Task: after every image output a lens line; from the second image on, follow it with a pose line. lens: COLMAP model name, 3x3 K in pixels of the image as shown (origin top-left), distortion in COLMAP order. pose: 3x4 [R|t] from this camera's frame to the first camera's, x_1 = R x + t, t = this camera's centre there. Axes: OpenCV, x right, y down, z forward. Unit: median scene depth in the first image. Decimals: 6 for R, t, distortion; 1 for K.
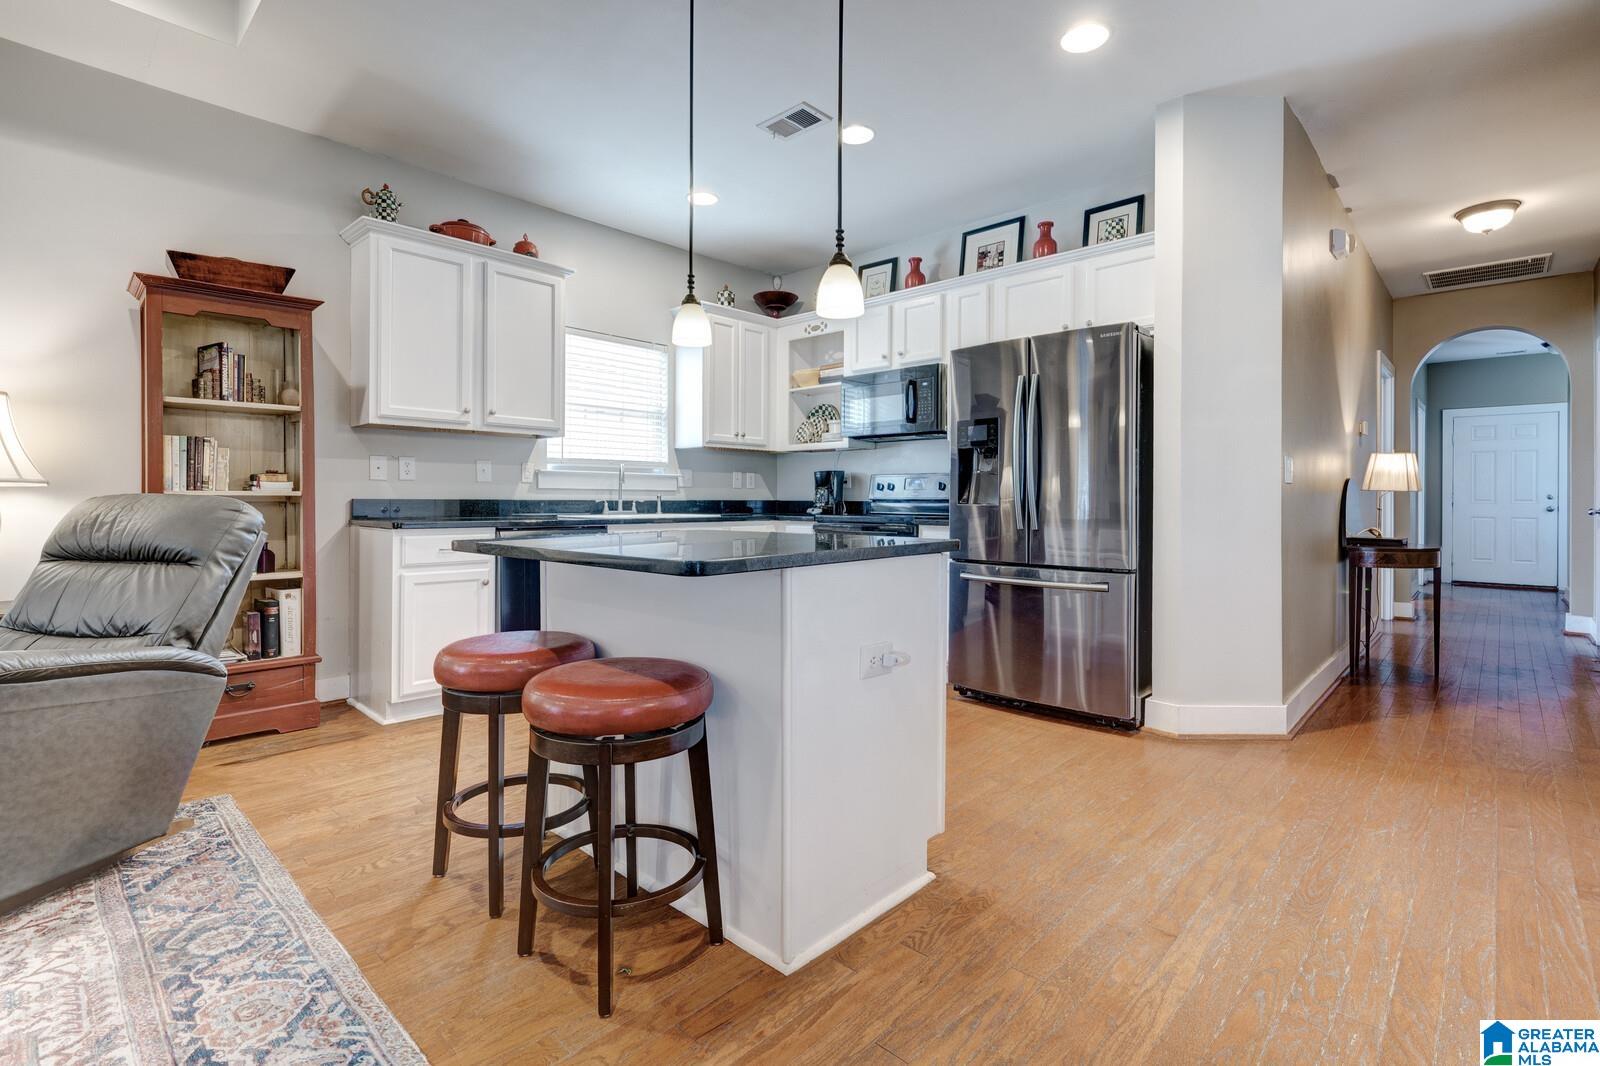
lens RADIAL K [[744.3, 0, 805.4], [0, 744.3, 499.6], [0, 0, 1]] dist [-0.000977, 0.000940]
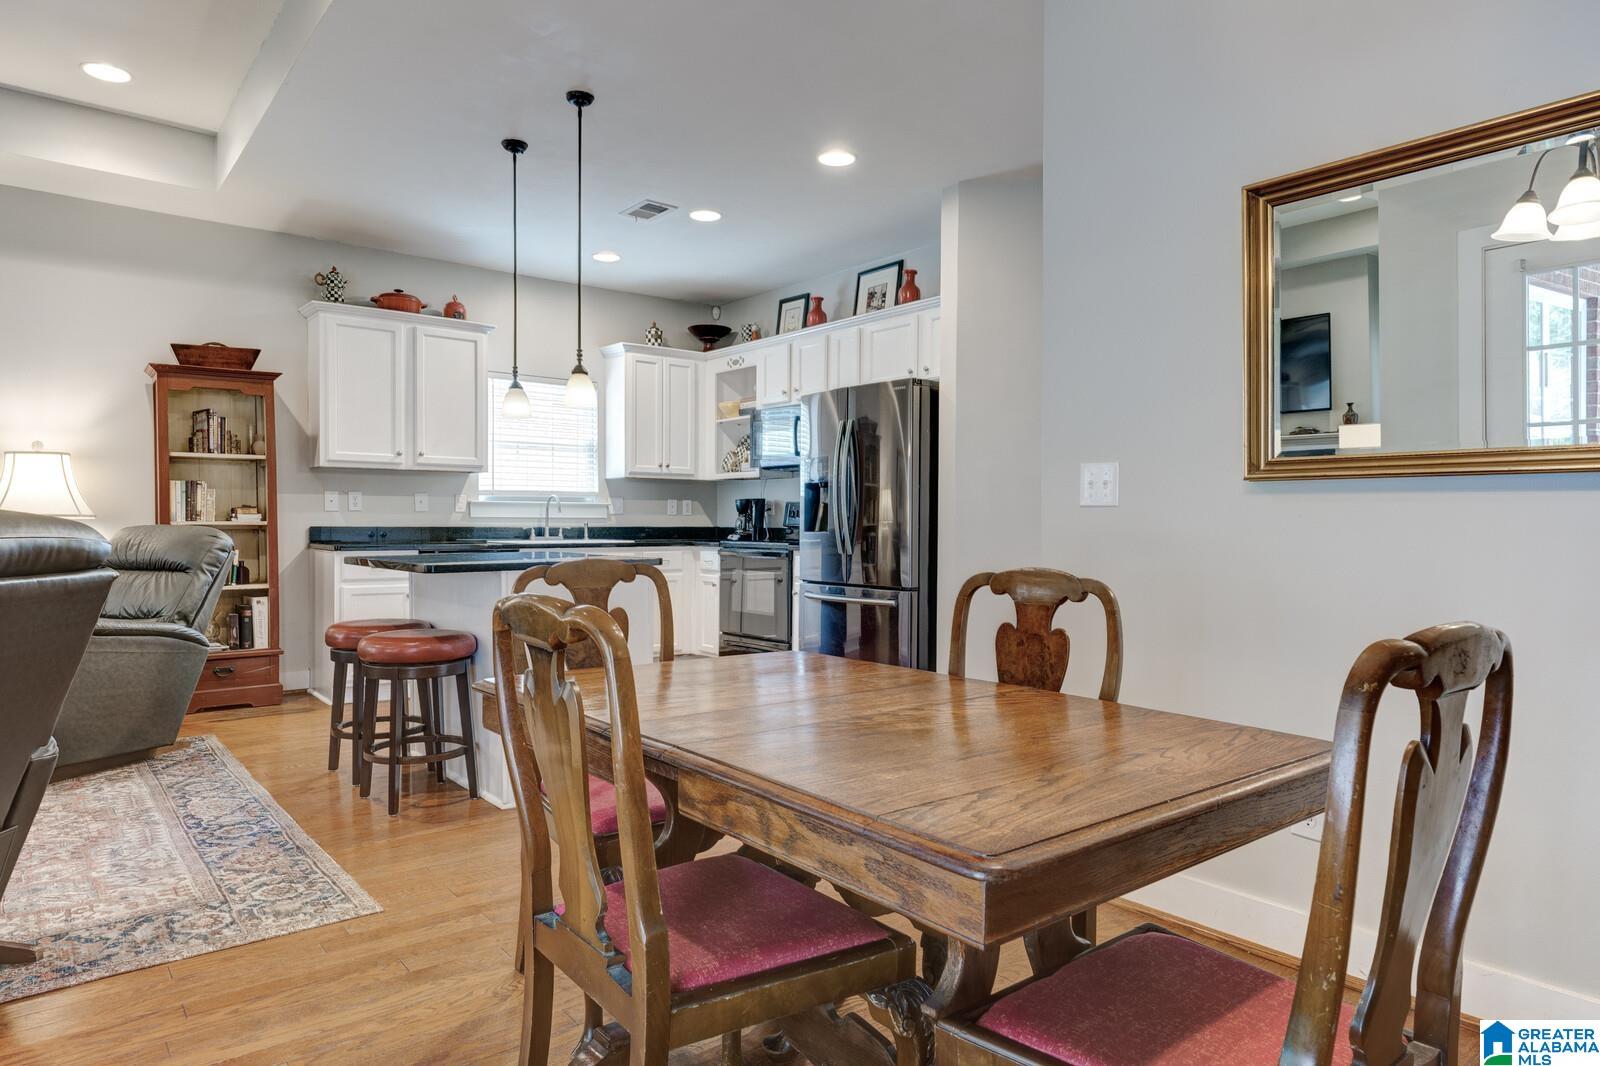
lens RADIAL K [[967.5, 0, 808.3], [0, 967.5, 539.6], [0, 0, 1]] dist [0.004742, -0.000784]
pose [[0.991332, 0.002339, -0.131358, 0.437814], [0.000029, 0.999838, 0.018024, -0.009327], [0.131379, -0.017872, 0.991171, -0.501809]]
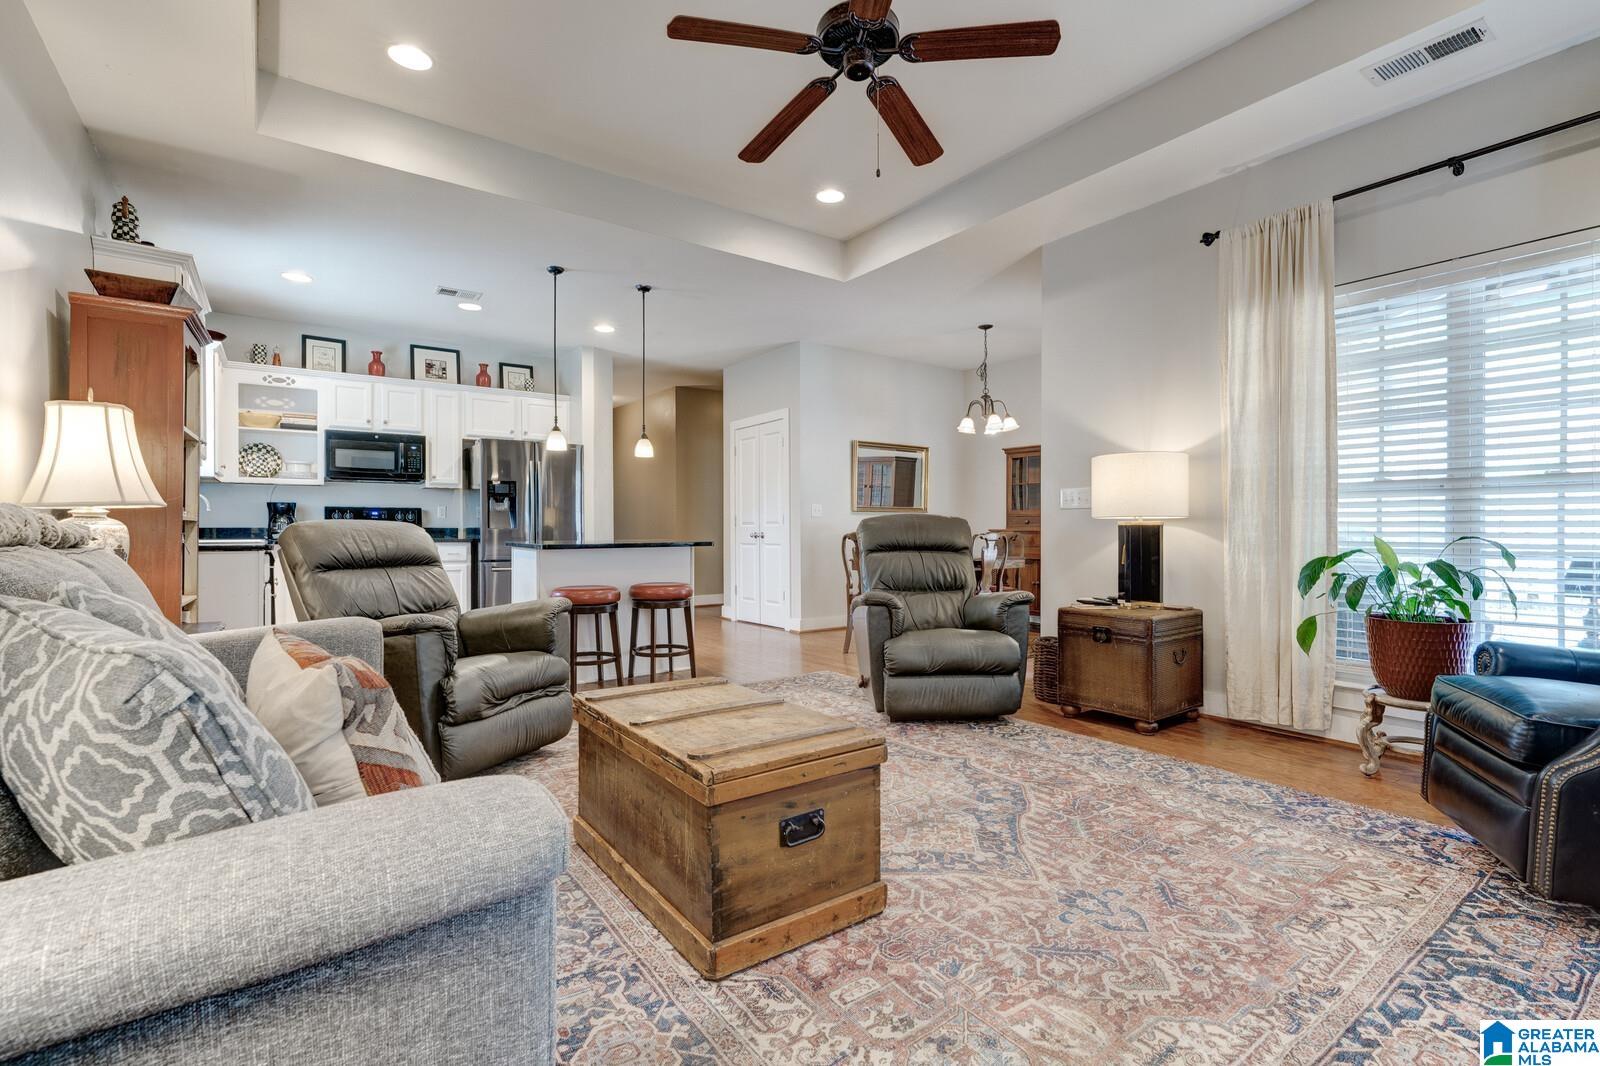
lens RADIAL K [[734.2, 0, 800.0], [0, 734.2, 533.0], [0, 0, 1]] dist [-0.000257, 0.000153]
pose [[0.200042, -0.004068, 0.979779, -1.419278], [0.000505, 0.999992, 0.004049, 0.007268], [-0.979787, -0.000316, 0.200043, -0.047051]]
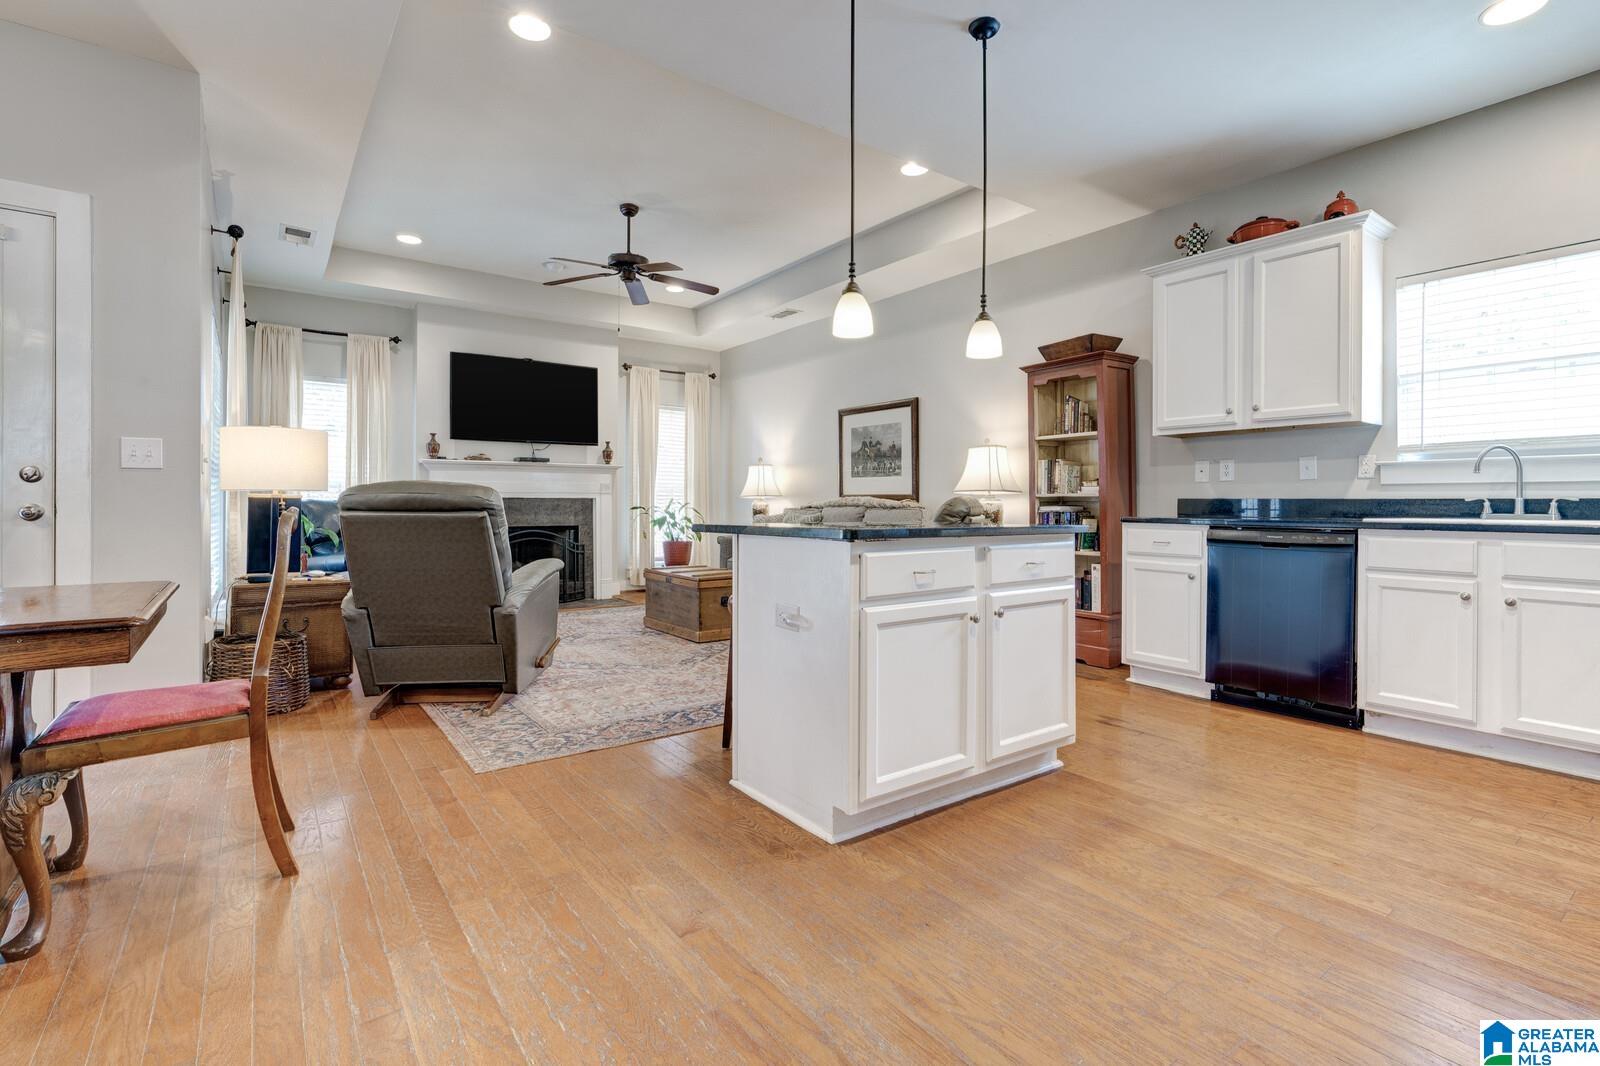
lens RADIAL K [[744.3, 0, 805.4], [0, 744.3, 499.6], [0, 0, 1]] dist [-0.000977, 0.000940]
pose [[-0.181134, -0.009042, -0.983417, 0.710109], [-0.003681, 0.999957, -0.008516, 0.013648], [0.983452, 0.002077, -0.181159, 0.664678]]
